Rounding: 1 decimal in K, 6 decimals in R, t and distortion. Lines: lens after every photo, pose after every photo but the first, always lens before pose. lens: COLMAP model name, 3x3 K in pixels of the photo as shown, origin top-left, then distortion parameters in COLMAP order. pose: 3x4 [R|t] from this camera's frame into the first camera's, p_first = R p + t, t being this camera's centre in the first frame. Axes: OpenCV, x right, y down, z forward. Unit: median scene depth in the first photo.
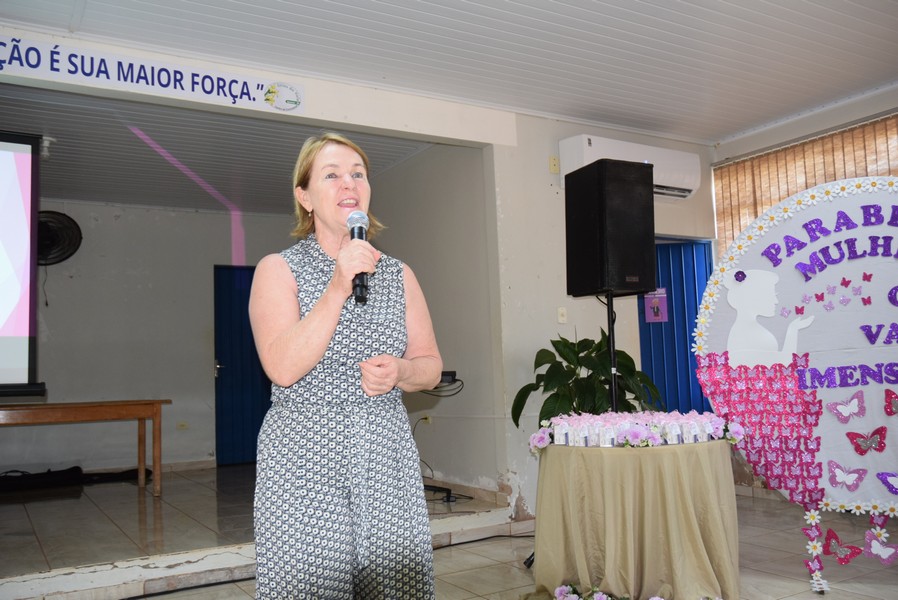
lens RADIAL K [[790.2, 0, 449.8], [0, 790.2, 316.1], [0, 0, 1]] dist [-0.058194, 0.065602]
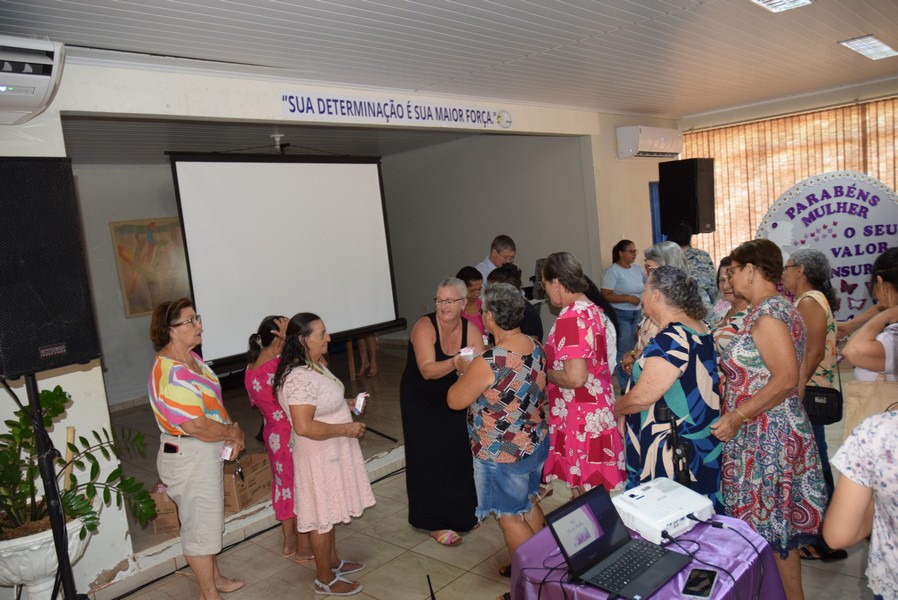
lens RADIAL K [[675.3, 0, 449.6], [0, 675.3, 319.3], [0, 0, 1]] dist [-0.055499, 0.038891]
pose [[0.958590, -0.104153, 0.265060, -0.735604], [0.052266, 0.979256, 0.195771, -0.163543], [-0.279951, -0.173811, 0.944149, -0.299588]]
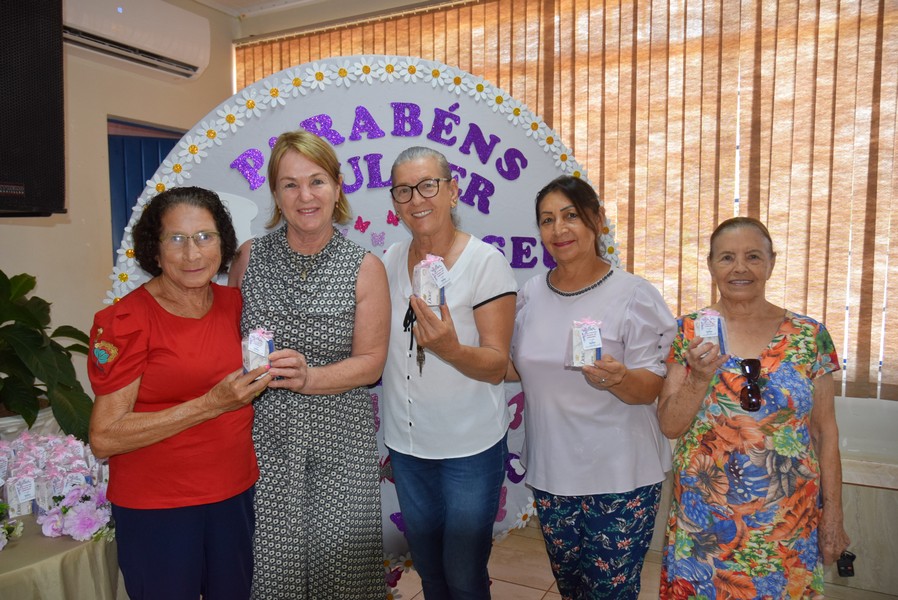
lens RADIAL K [[675.3, 0, 446.0], [0, 675.3, 309.4], [0, 0, 1]] dist [-0.055499, 0.038891]
pose [[0.853002, -0.010509, 0.521802, 0.241849], [-0.066381, 0.989493, 0.128443, -0.042459], [-0.517669, -0.144200, 0.843342, 0.430293]]
